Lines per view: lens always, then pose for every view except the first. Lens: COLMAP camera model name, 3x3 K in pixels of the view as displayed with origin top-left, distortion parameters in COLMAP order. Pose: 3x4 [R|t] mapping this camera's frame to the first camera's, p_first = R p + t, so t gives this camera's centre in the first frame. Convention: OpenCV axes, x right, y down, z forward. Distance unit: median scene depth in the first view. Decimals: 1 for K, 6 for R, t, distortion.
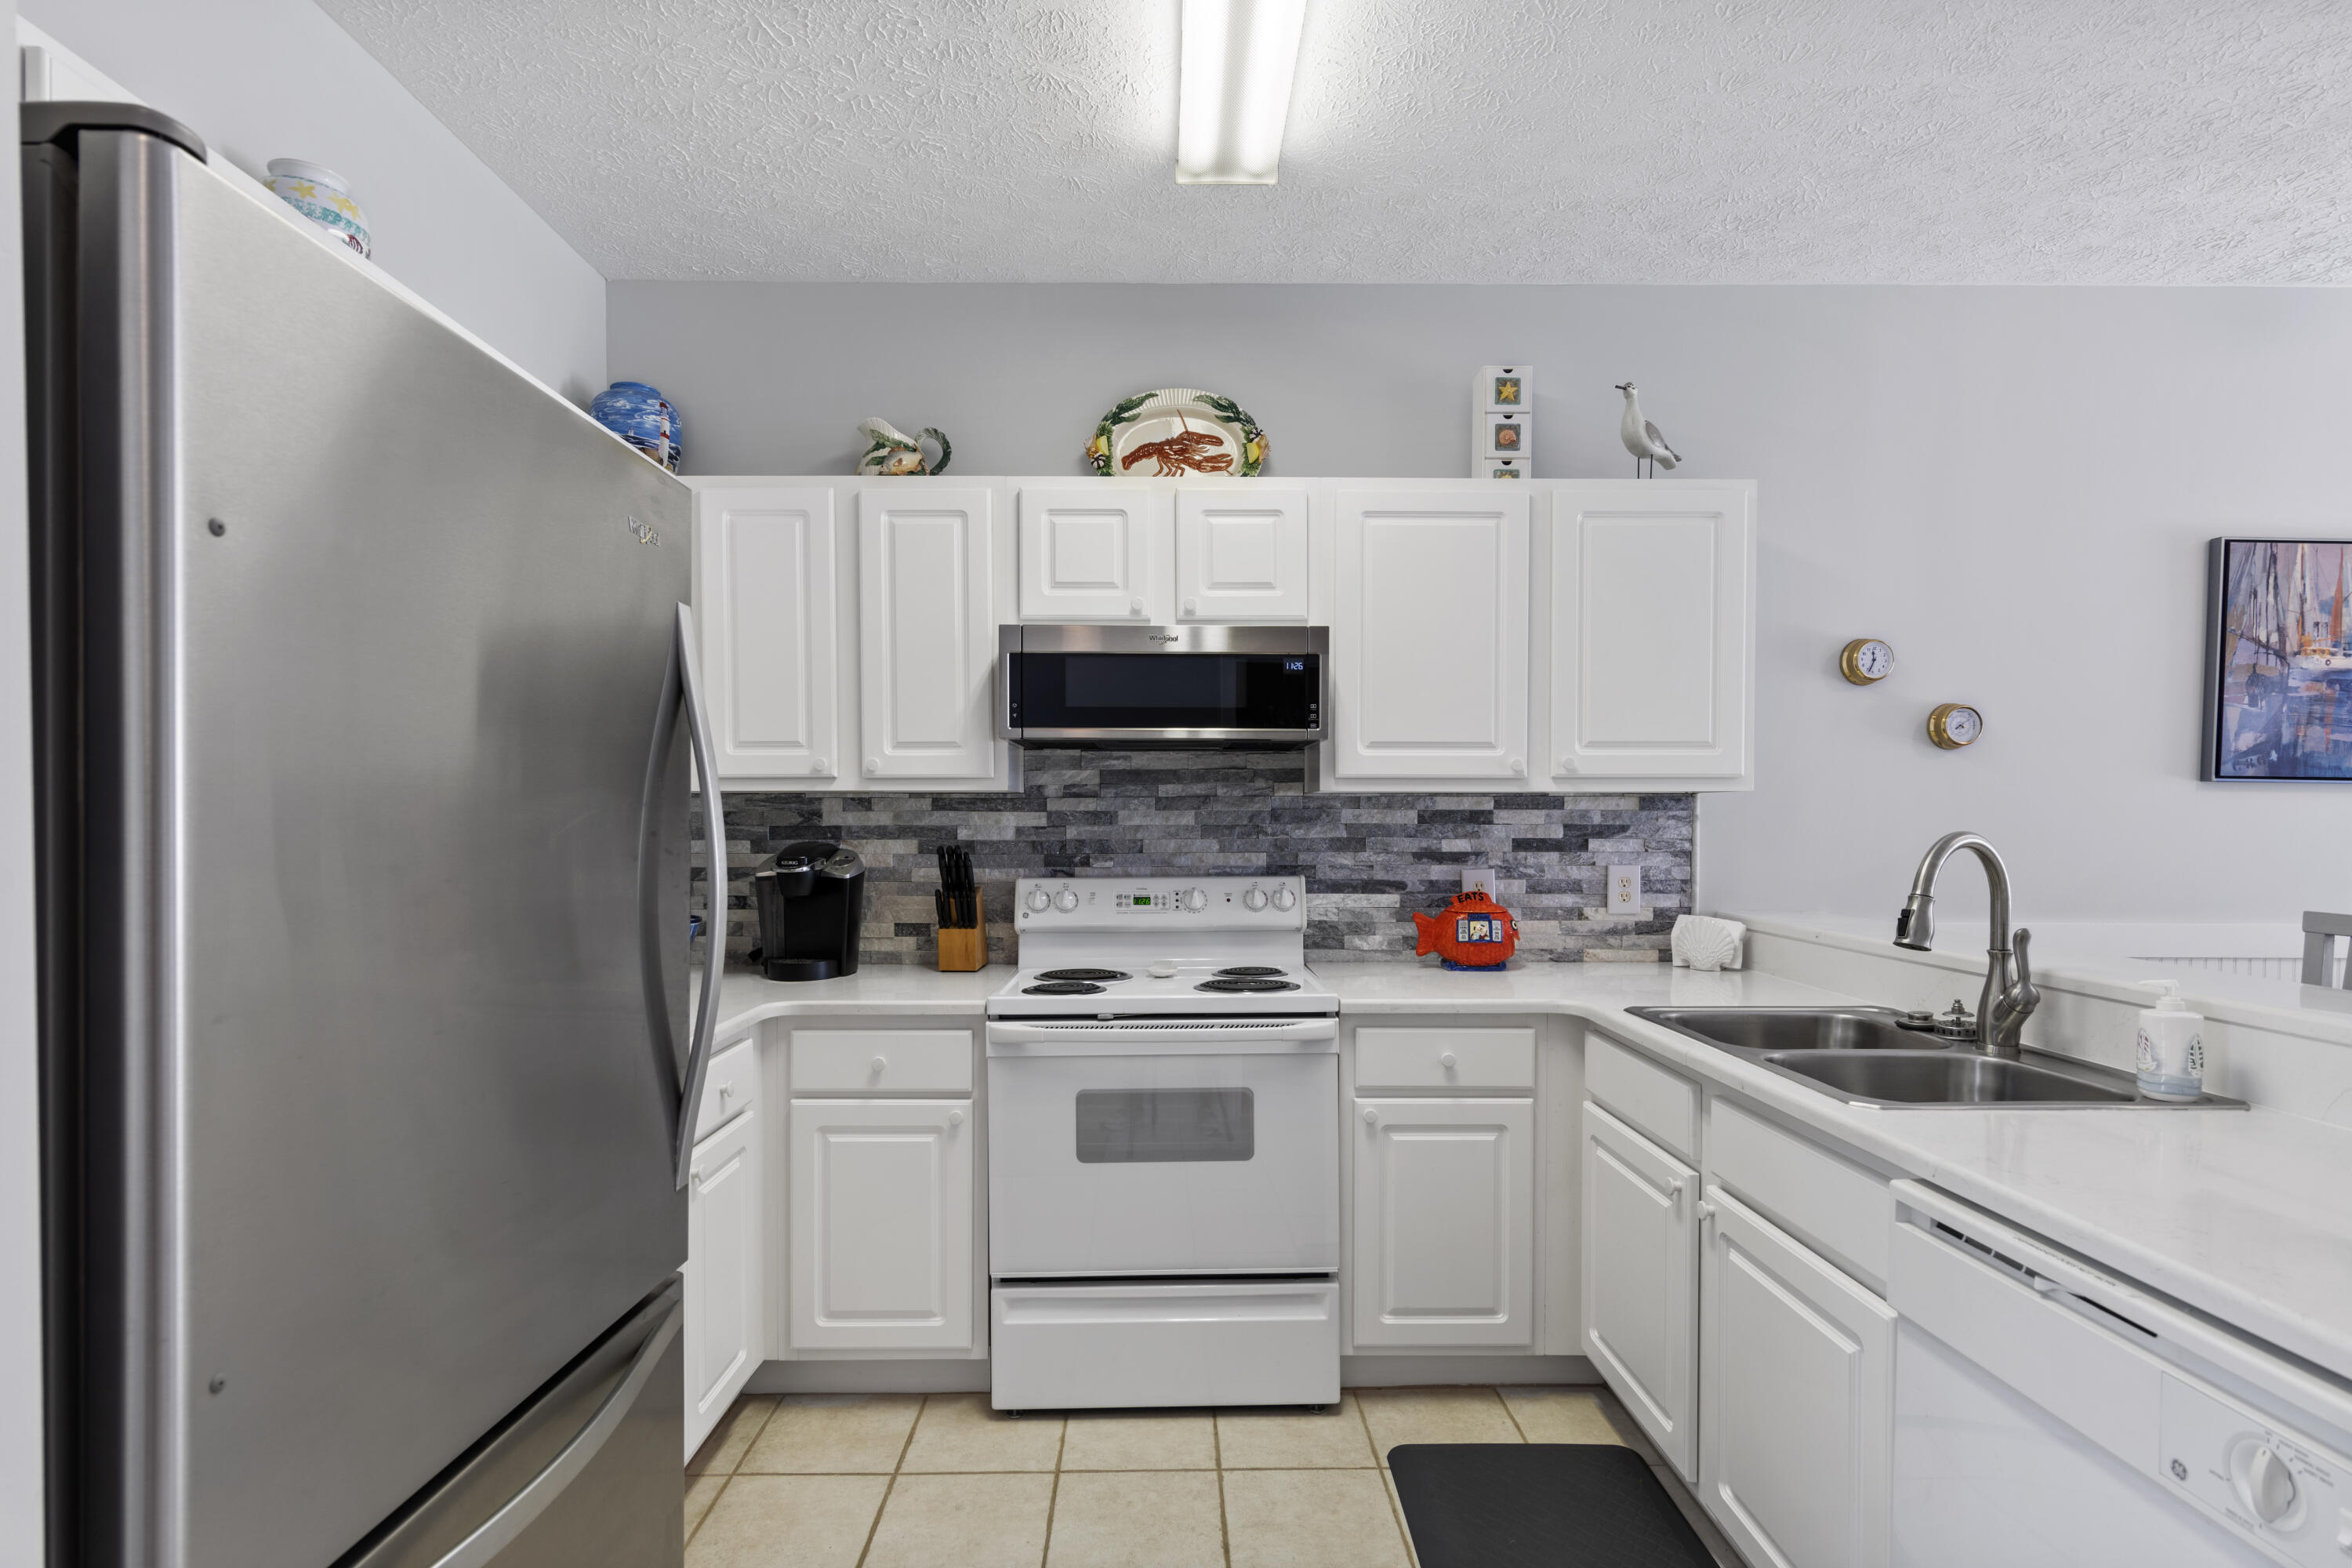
lens RADIAL K [[1151.3, 0, 1180.2], [0, 1151.3, 843.9], [0, 0, 1]] dist [0.000552, -0.001752]
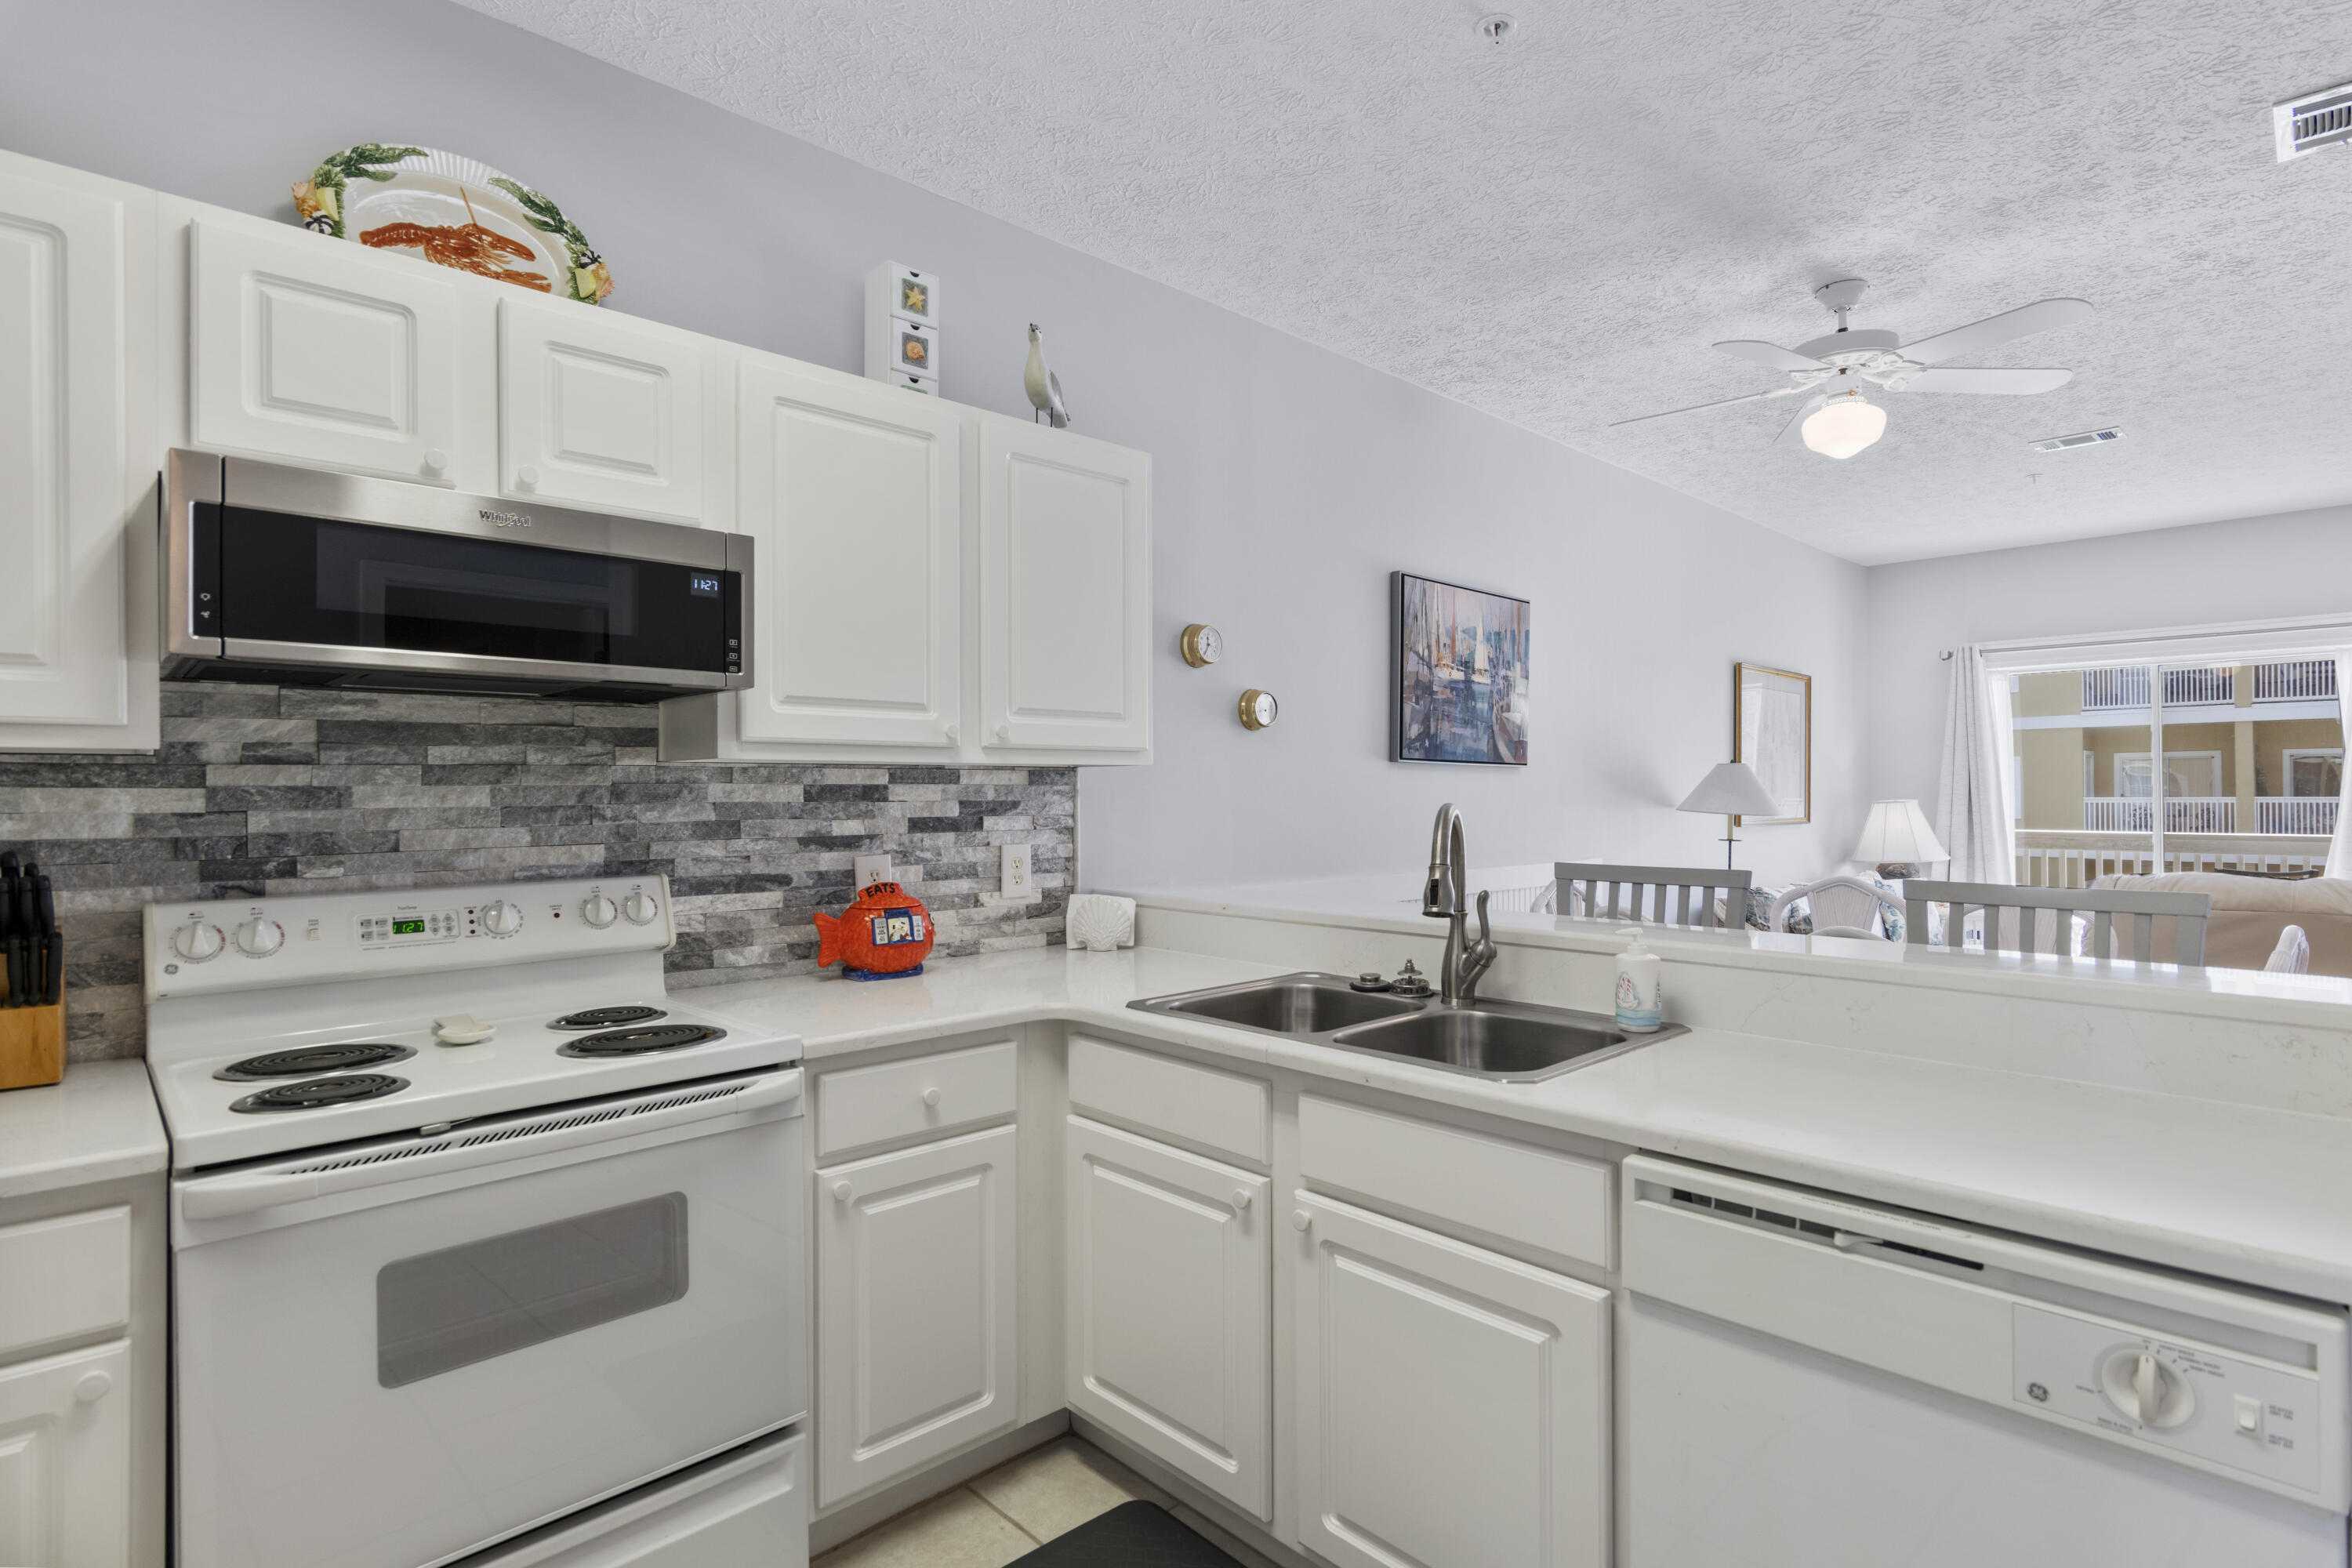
lens RADIAL K [[1151.3, 0, 1162.1], [0, 1151.3, 785.4], [0, 0, 1]] dist [0.000552, -0.001752]
pose [[0.739962, -0.000814, 0.672648, -0.157189], [0.021285, 0.999527, -0.022205, -0.006068], [-0.672312, 0.030748, 0.739629, 0.250000]]
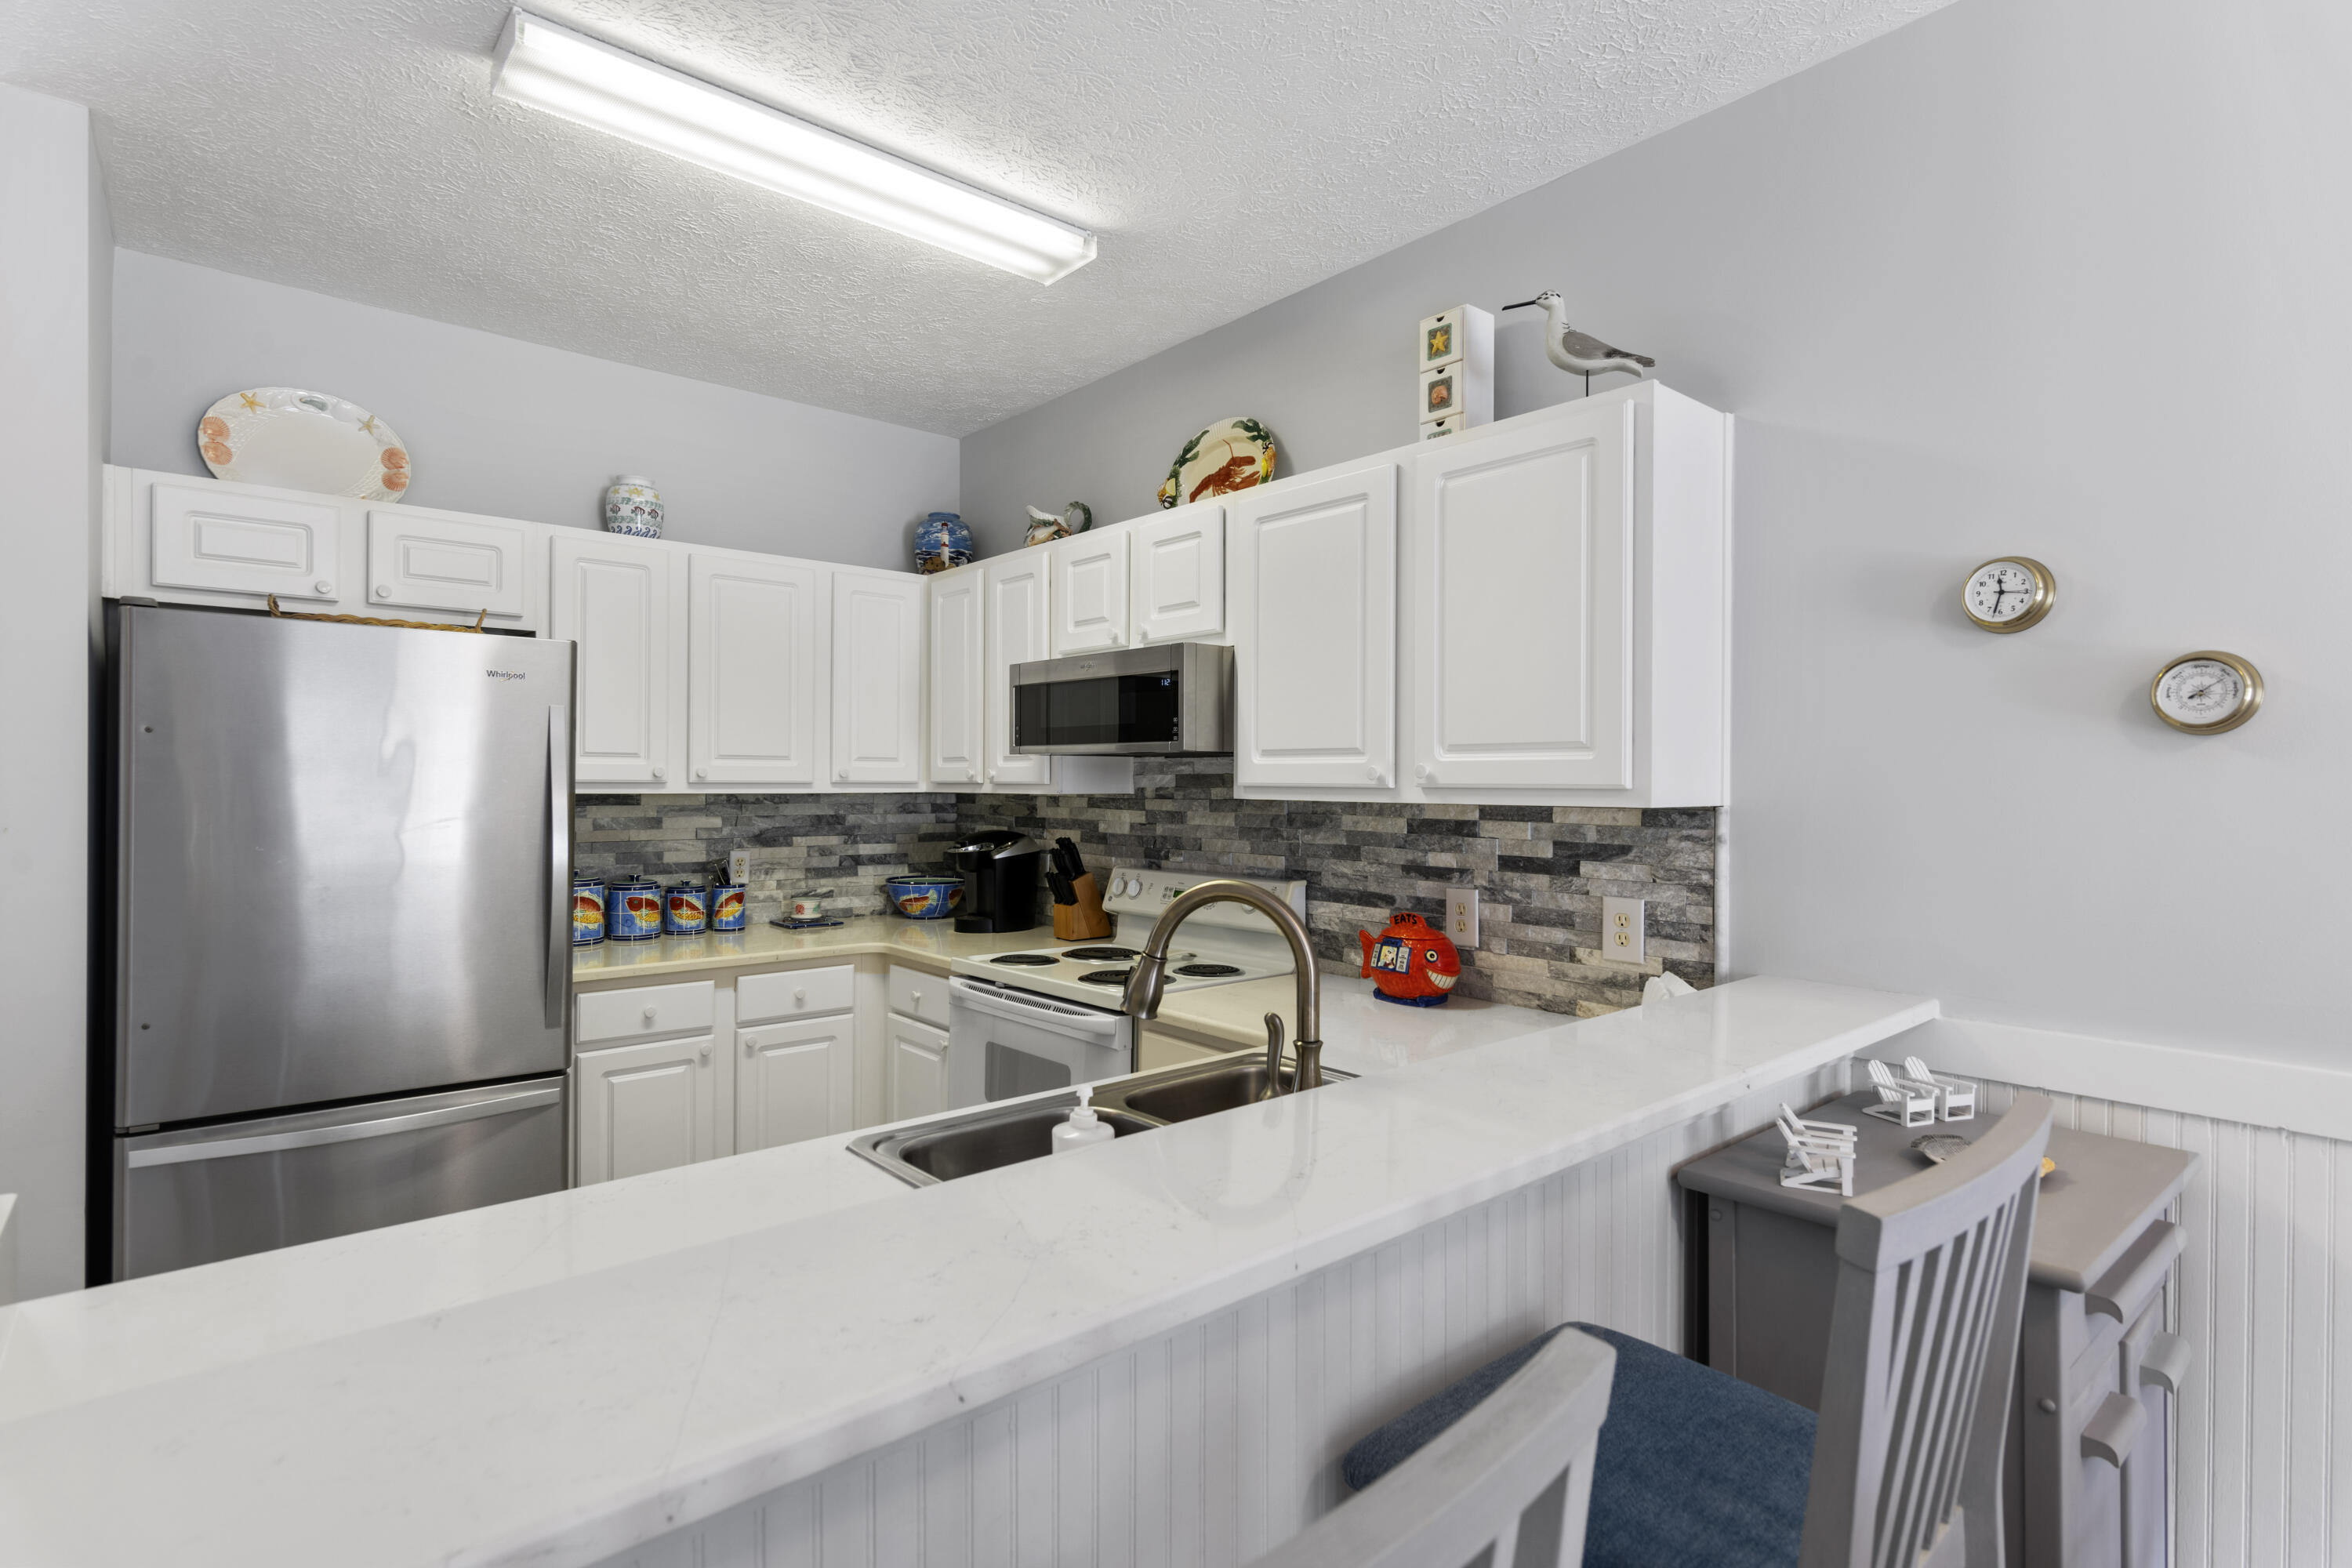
lens RADIAL K [[1151.3, 0, 1167.5], [0, 1151.3, 785.3], [0, 0, 1]] dist [0.000552, -0.001752]
pose [[0.642259, 0.006176, -0.766463, 0.820443], [-0.024016, 0.999639, -0.012068, -0.042067], [0.766111, 0.026158, 0.642176, 0.289628]]
